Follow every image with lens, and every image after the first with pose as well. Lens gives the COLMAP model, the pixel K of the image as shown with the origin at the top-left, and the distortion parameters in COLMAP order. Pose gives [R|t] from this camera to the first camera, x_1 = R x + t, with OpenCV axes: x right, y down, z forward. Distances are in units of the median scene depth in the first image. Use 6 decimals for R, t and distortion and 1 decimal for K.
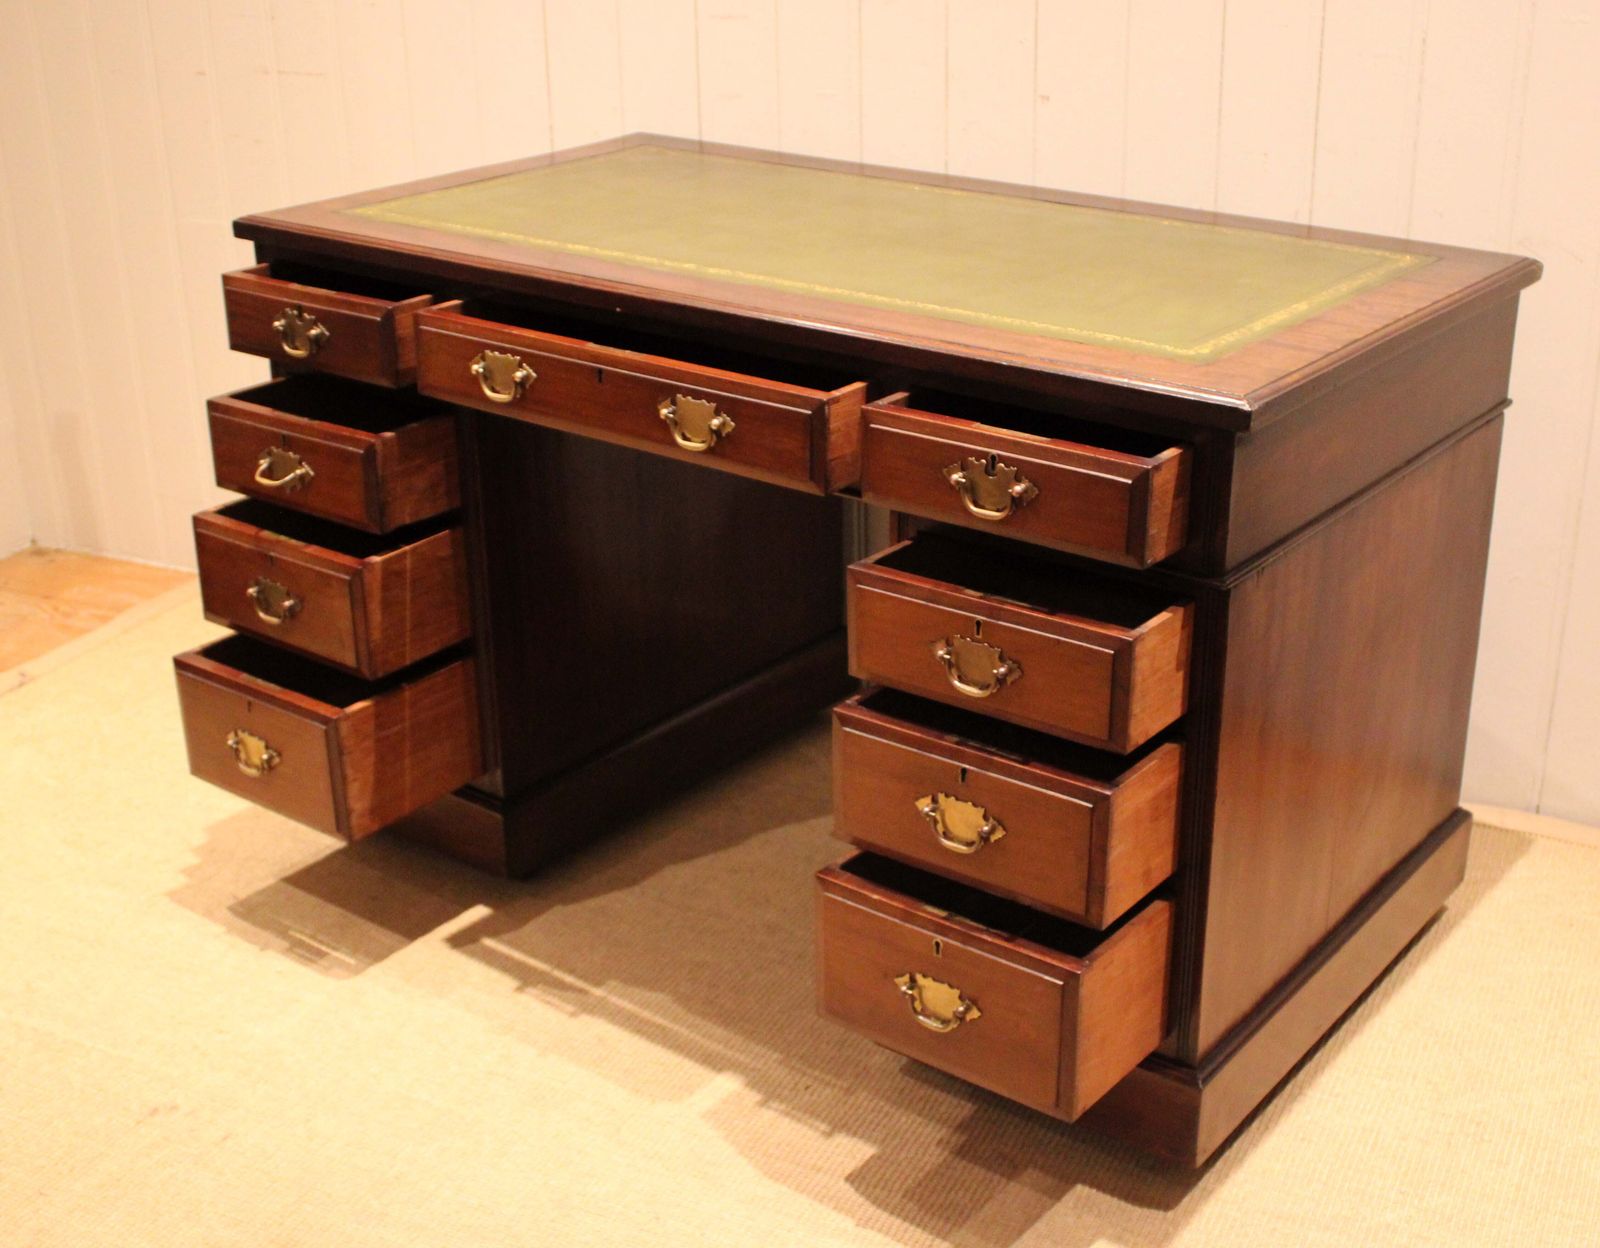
lens RADIAL K [[2098.7, 0, 901.9], [0, 2098.7, 617.7], [0, 0, 1]] dist [-0.099702, 0.048905]
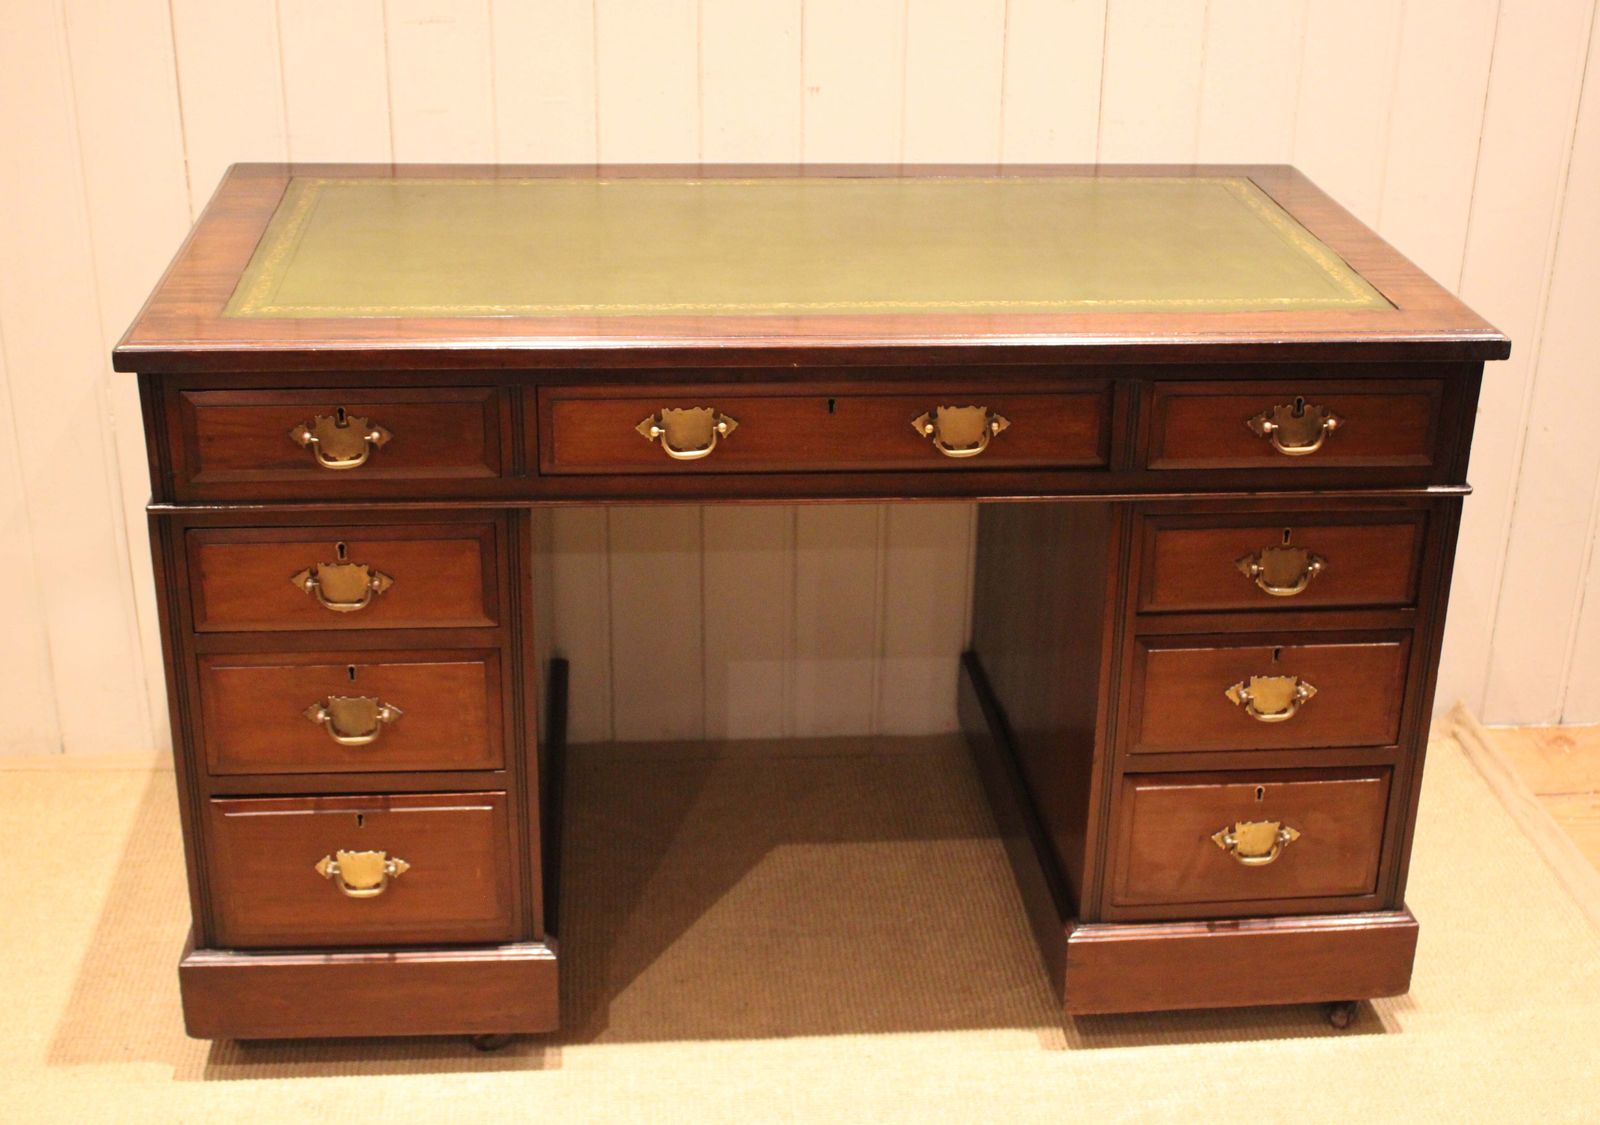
lens RADIAL K [[2102.2, 0, 800.0], [0, 2102.2, 562.5], [0, 0, 1]] dist [-0.004482, -0.330980]
pose [[0.742748, -0.253831, 0.619592, -0.691706], [0.231028, 0.965683, 0.118667, -0.163295], [-0.628451, 0.055003, 0.775902, 0.266376]]
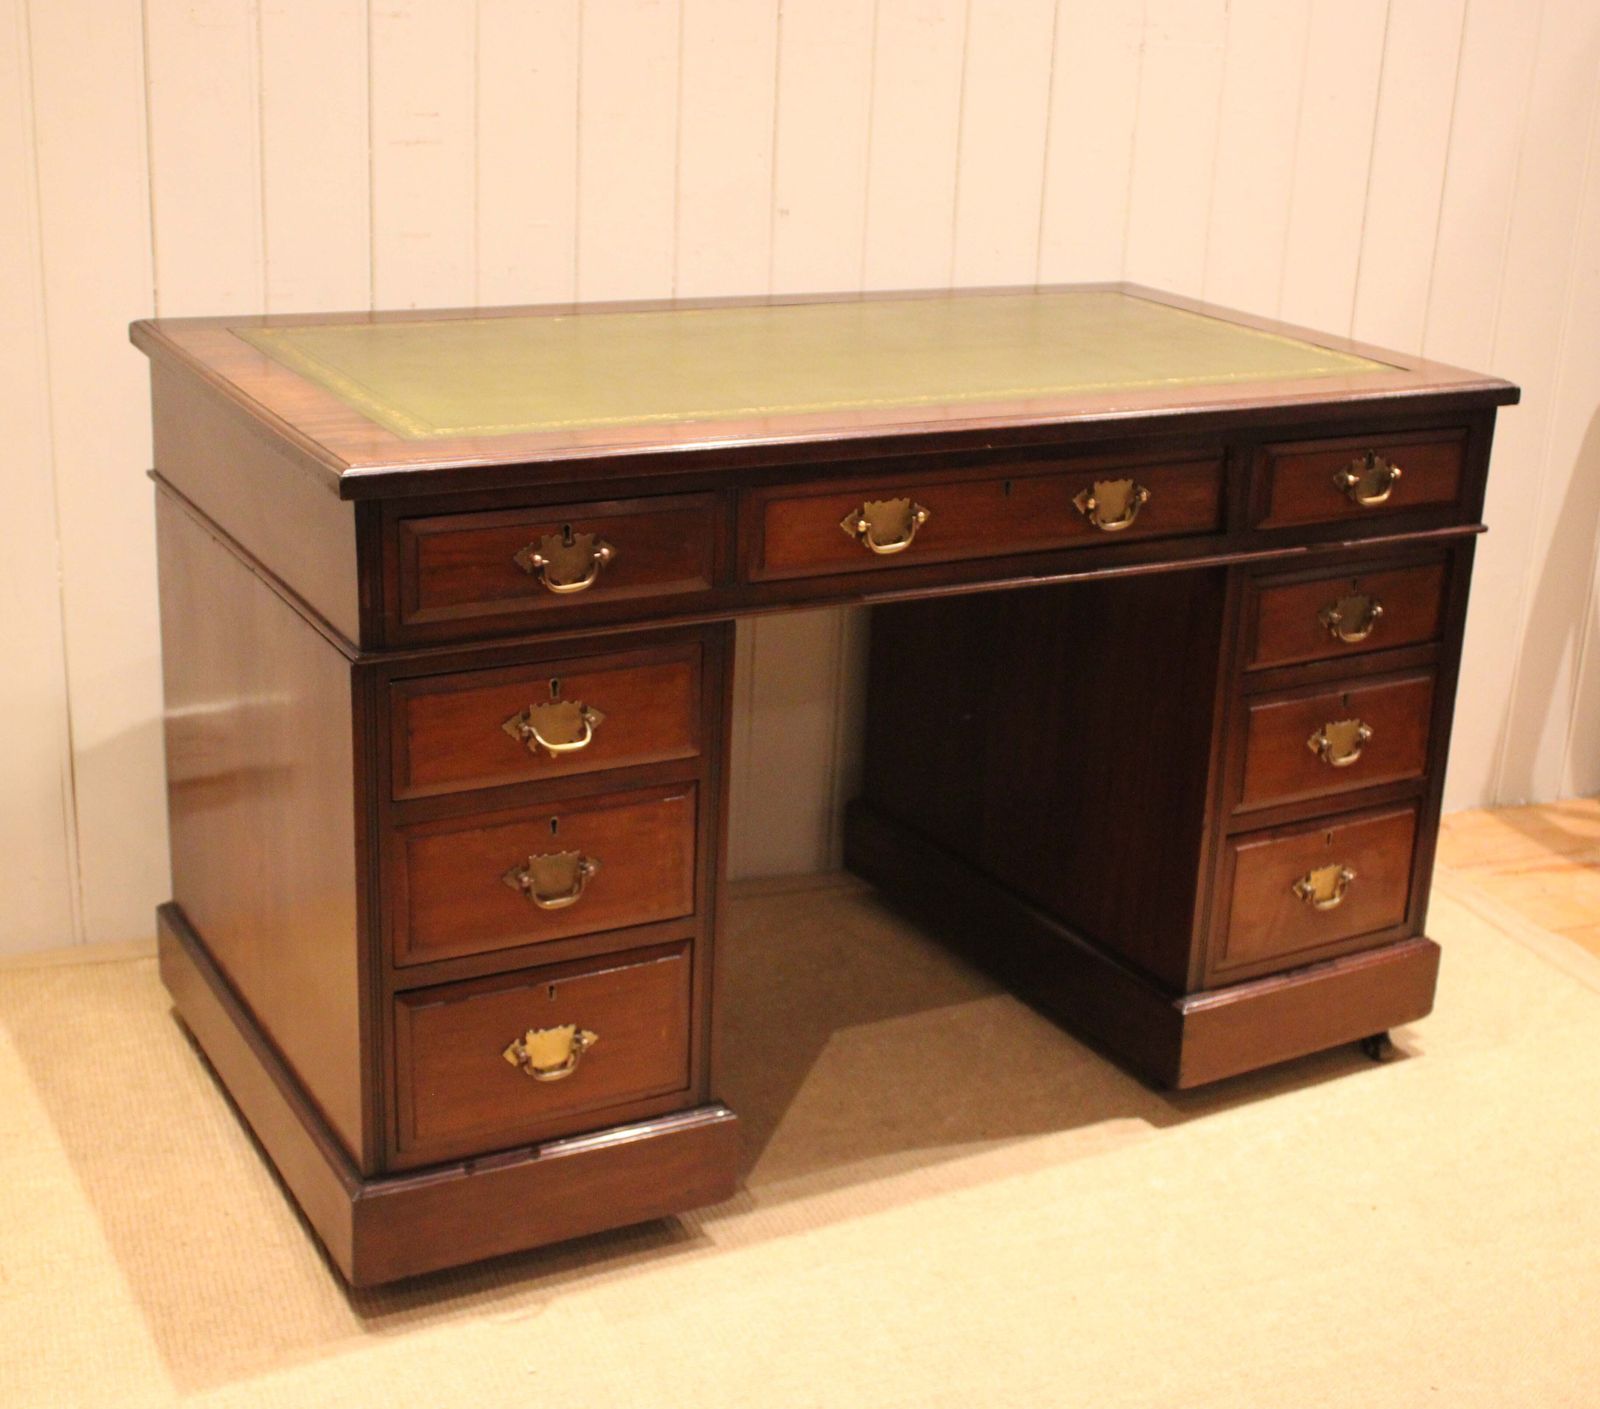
lens RADIAL K [[2234.8, 0, 797.8], [0, 2234.8, 670.2], [0, 0, 1]] dist [-0.124066, -0.050499]
pose [[0.418061, -0.271205, 0.866991, -0.990229], [0.304076, 0.941118, 0.147769, -0.212755], [-0.856016, 0.201854, 0.475911, 0.590830]]
